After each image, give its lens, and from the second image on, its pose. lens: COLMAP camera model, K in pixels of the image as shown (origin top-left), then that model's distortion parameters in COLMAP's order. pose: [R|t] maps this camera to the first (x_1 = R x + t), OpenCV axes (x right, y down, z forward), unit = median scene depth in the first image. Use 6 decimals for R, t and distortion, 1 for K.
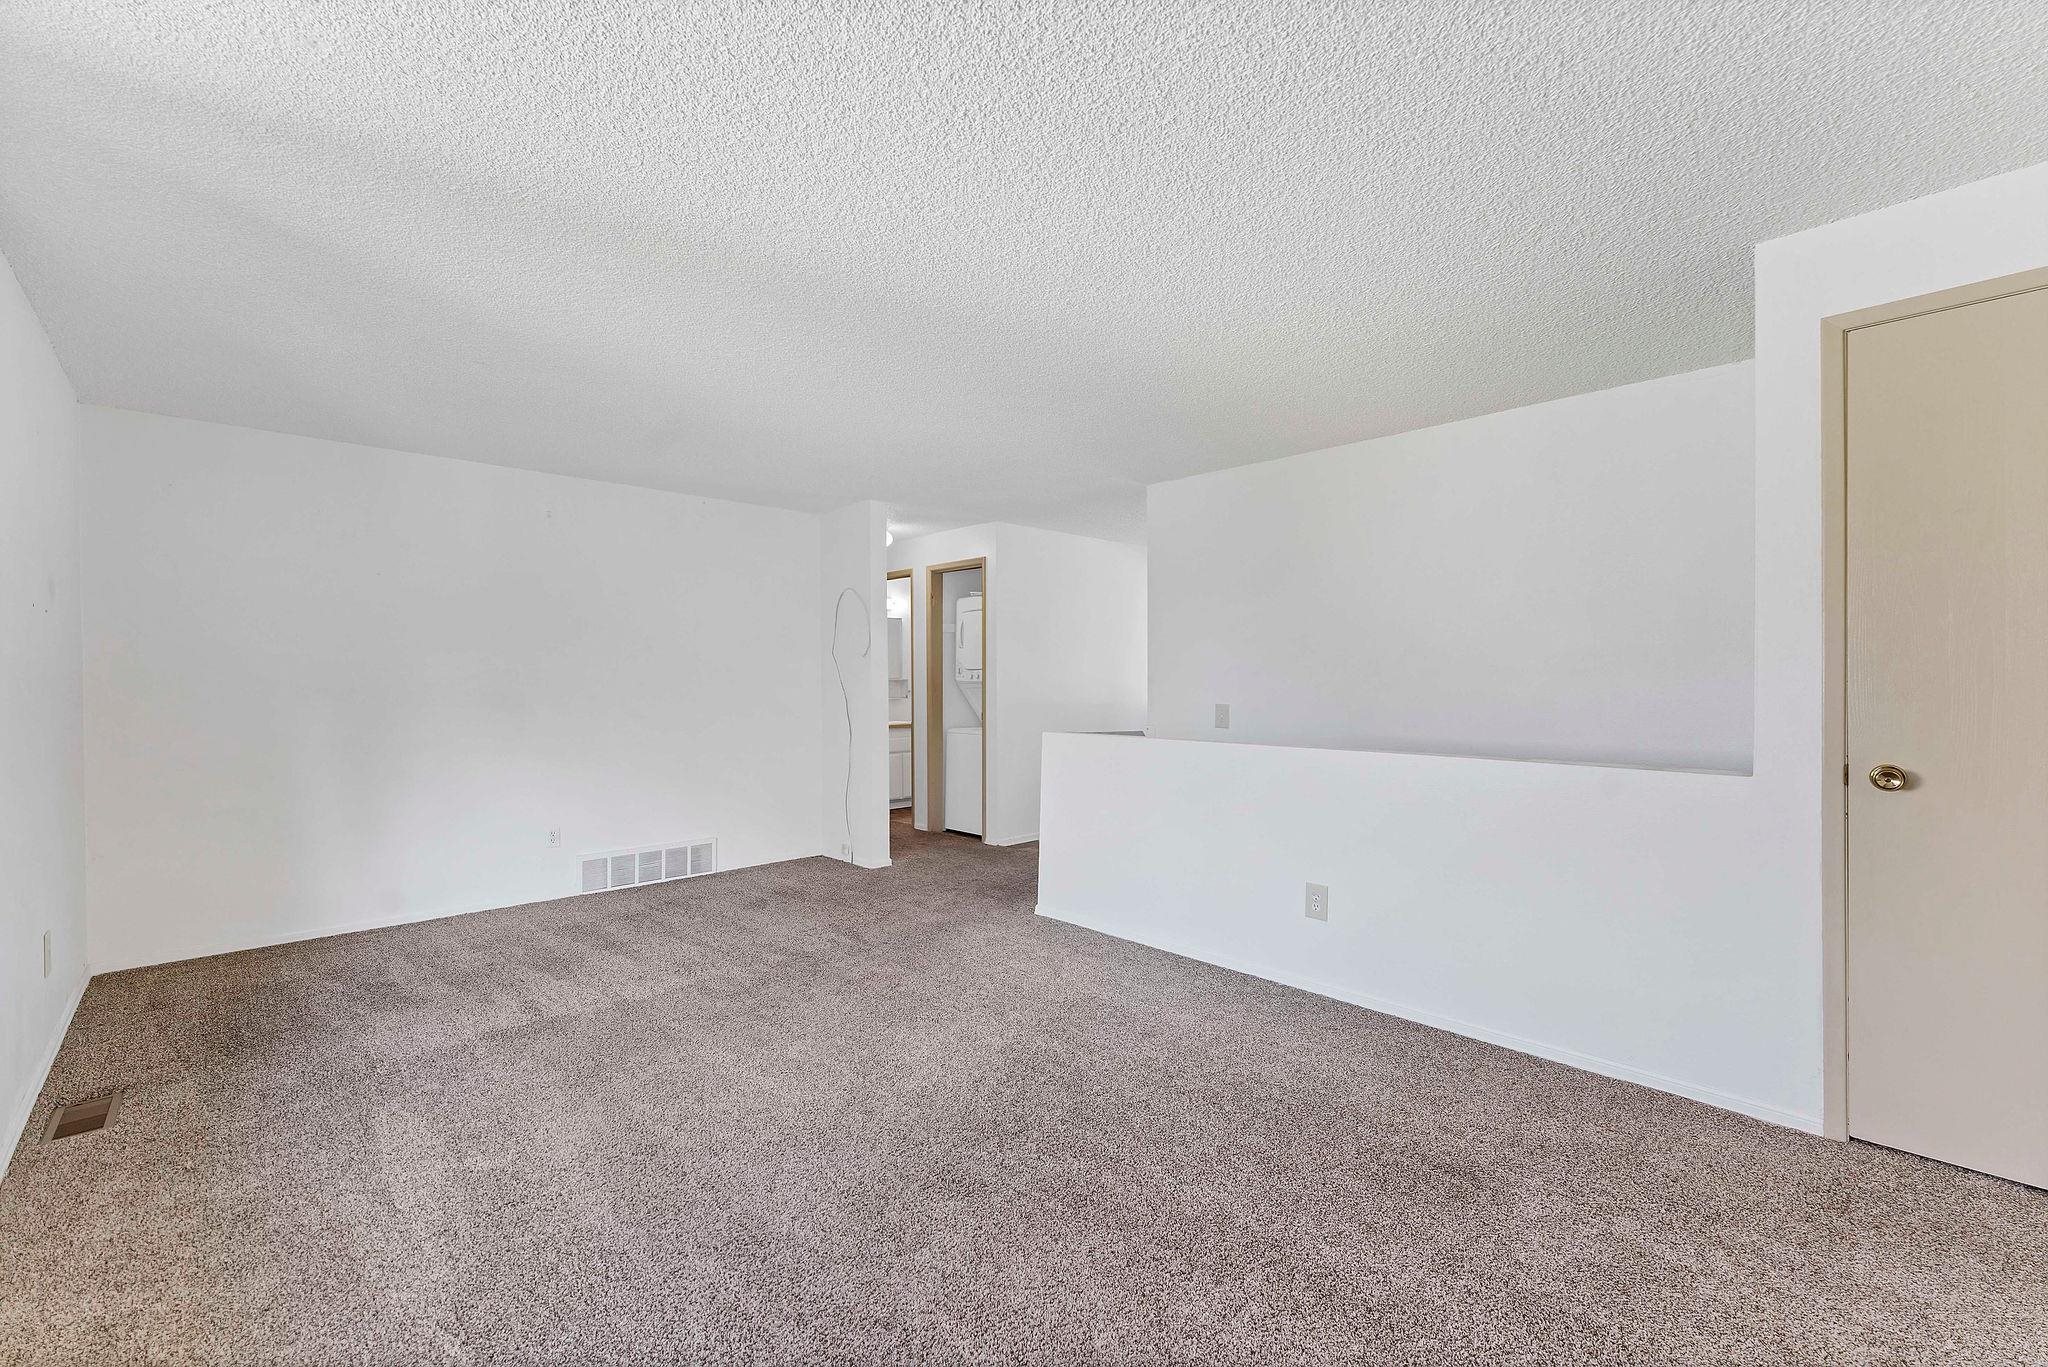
lens RADIAL K [[839.5, 0, 1024.0], [0, 839.5, 695.2], [0, 0, 1]] dist [0.000719, 0.000068]
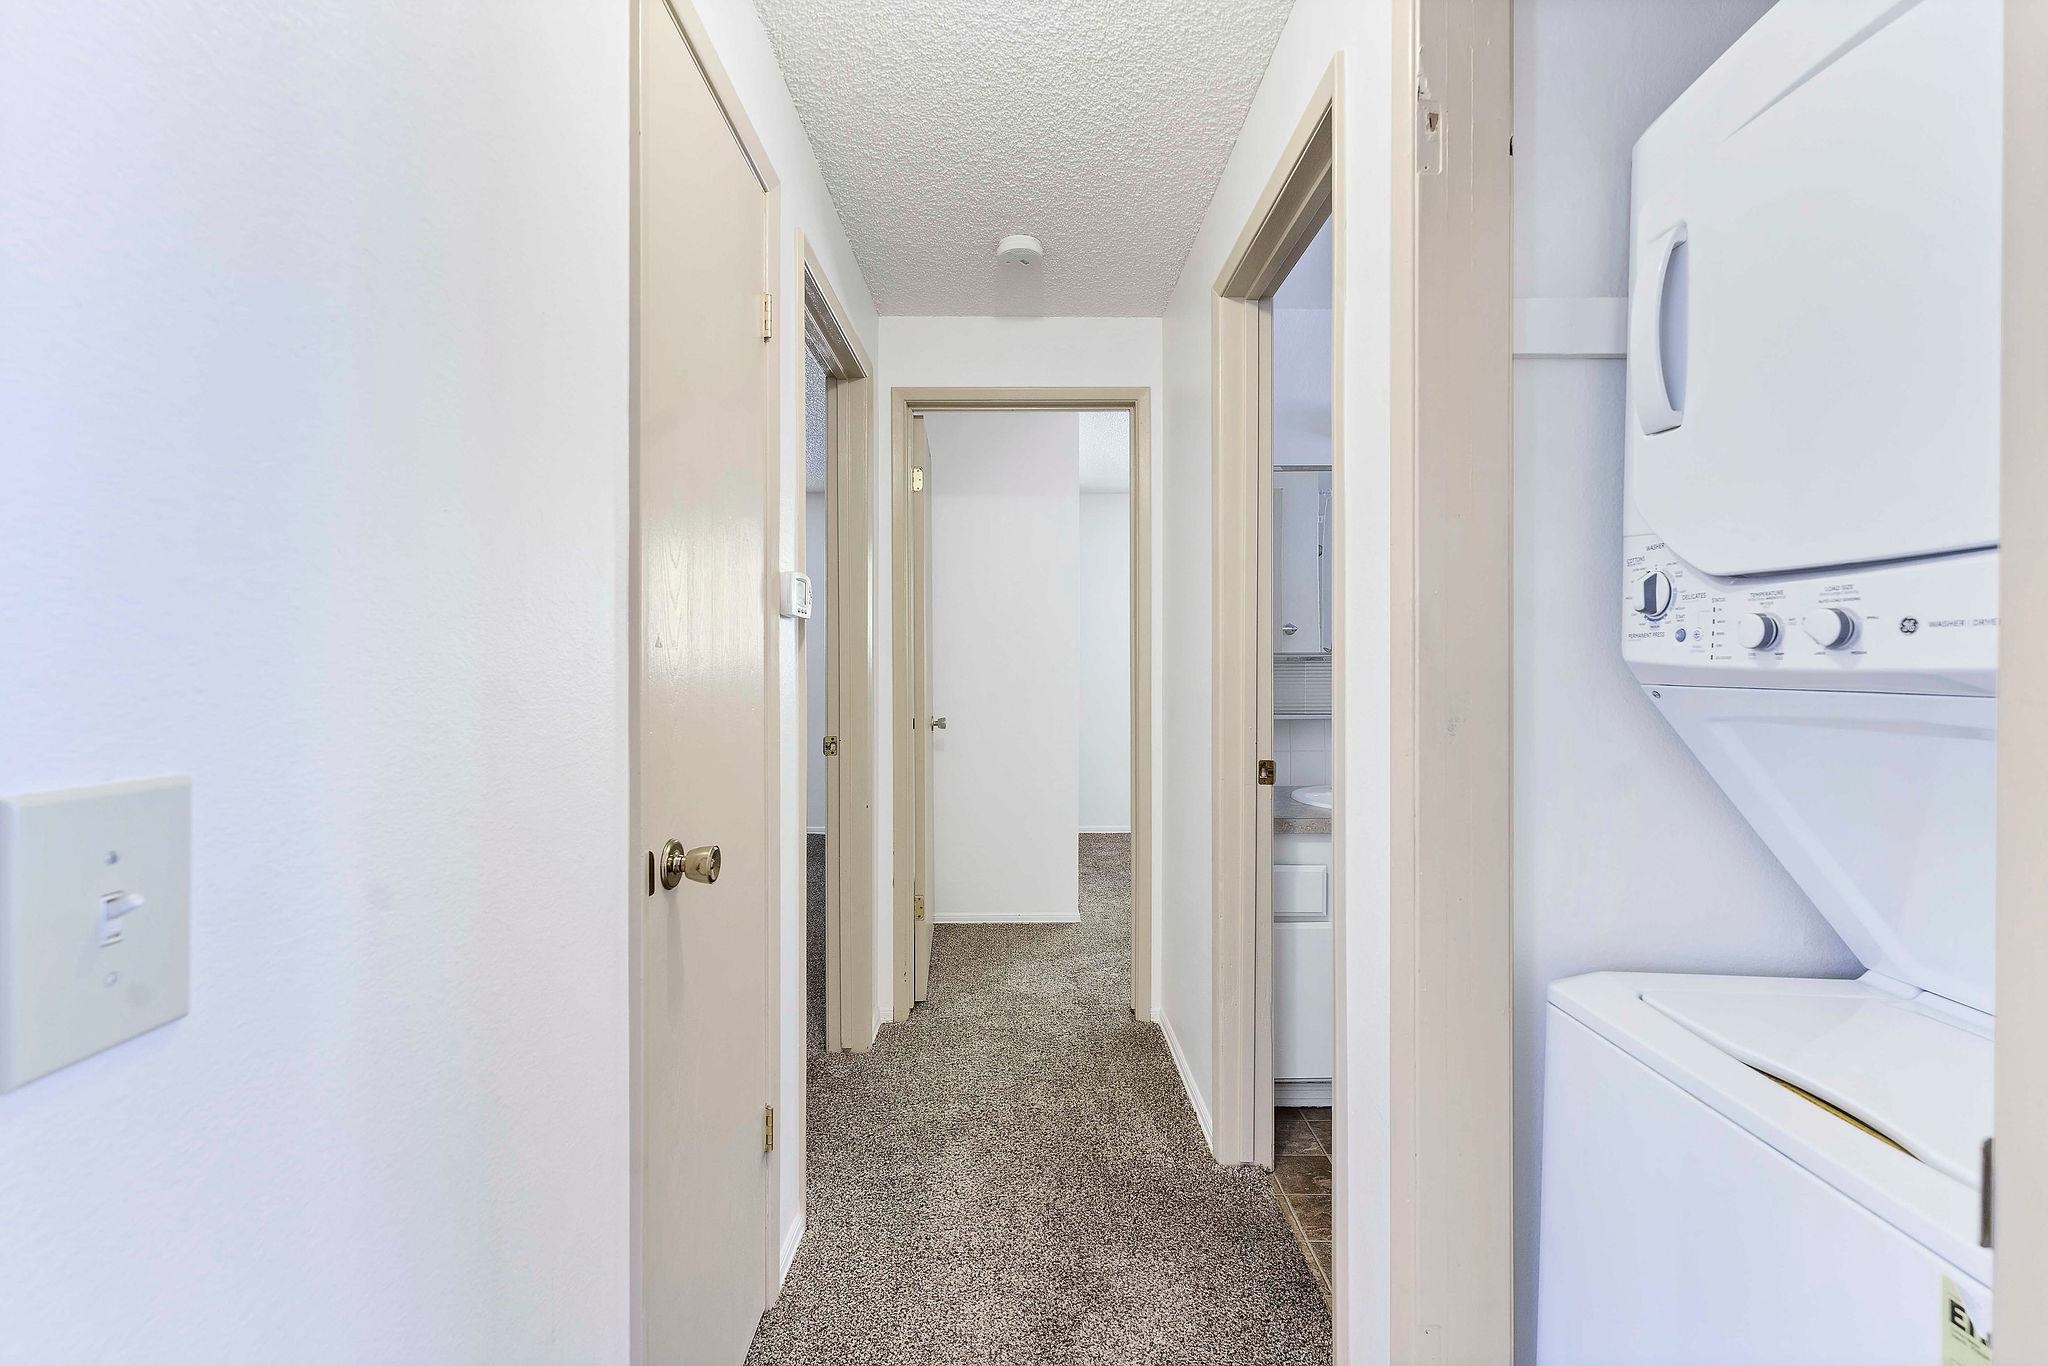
lens RADIAL K [[854.2, 0, 1023.9], [0, 854.2, 652.1], [0, 0, 1]] dist [0.000893, 0.000017]
pose [[0.726898, -0.001433, -0.686744, -0.054796], [-0.012613, 0.999801, -0.015437, -0.015465], [0.686630, 0.019883, 0.726735, 0.820061]]
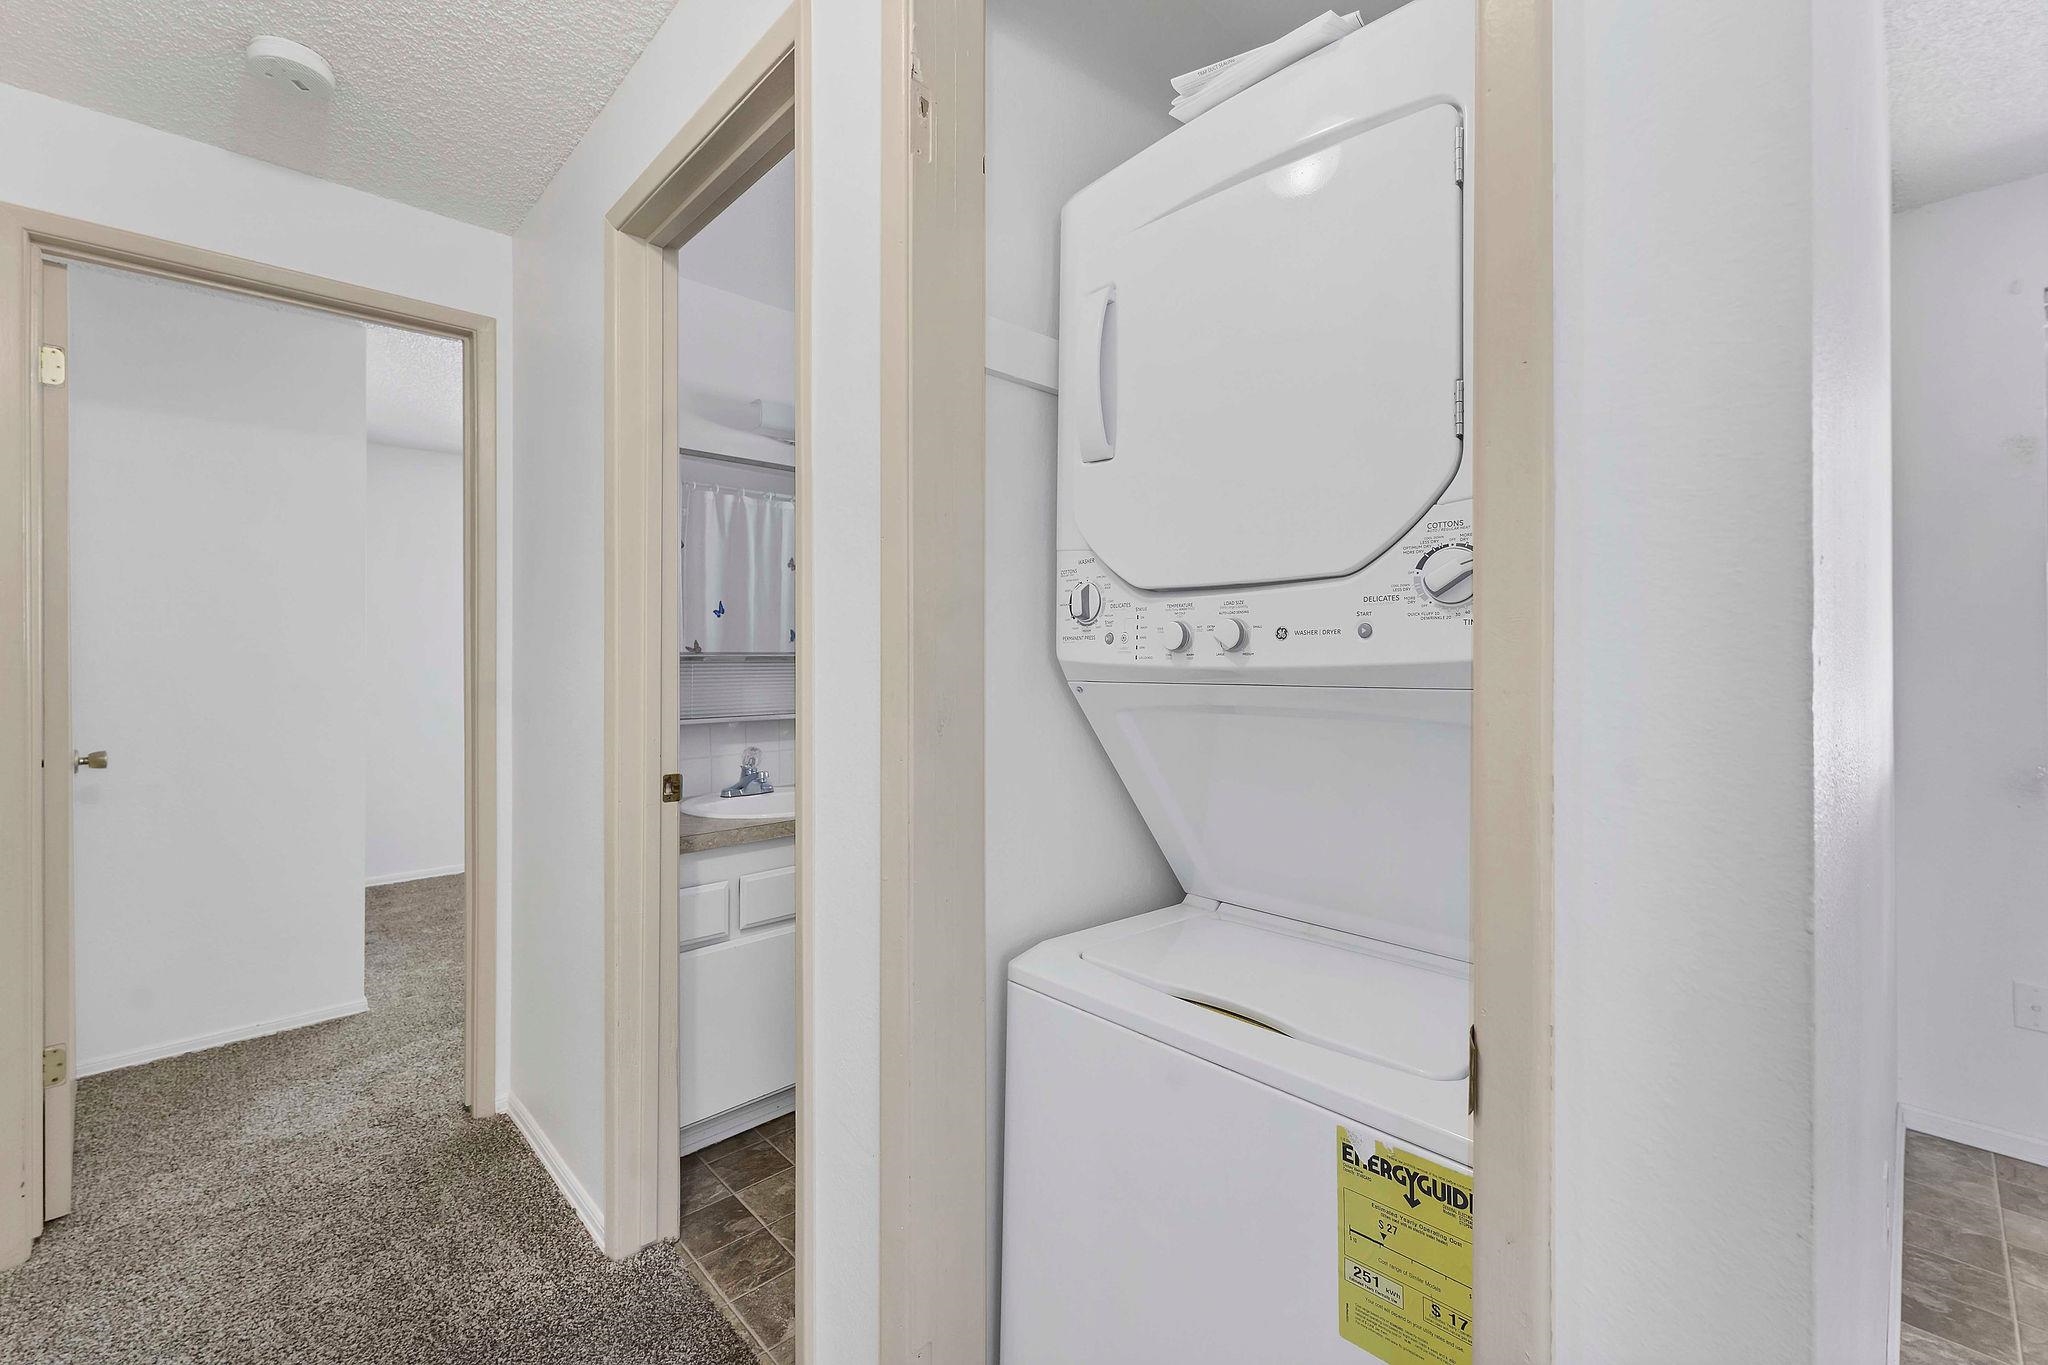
lens RADIAL K [[854.2, 0, 1023.9], [0, 854.2, 651.6], [0, 0, 1]] dist [0.000893, 0.000017]
pose [[0.999996, 0.002565, -0.001480, -0.088580], [-0.002595, 0.999784, -0.020622, -0.015833], [0.001427, 0.020625, 0.999786, 0.832600]]
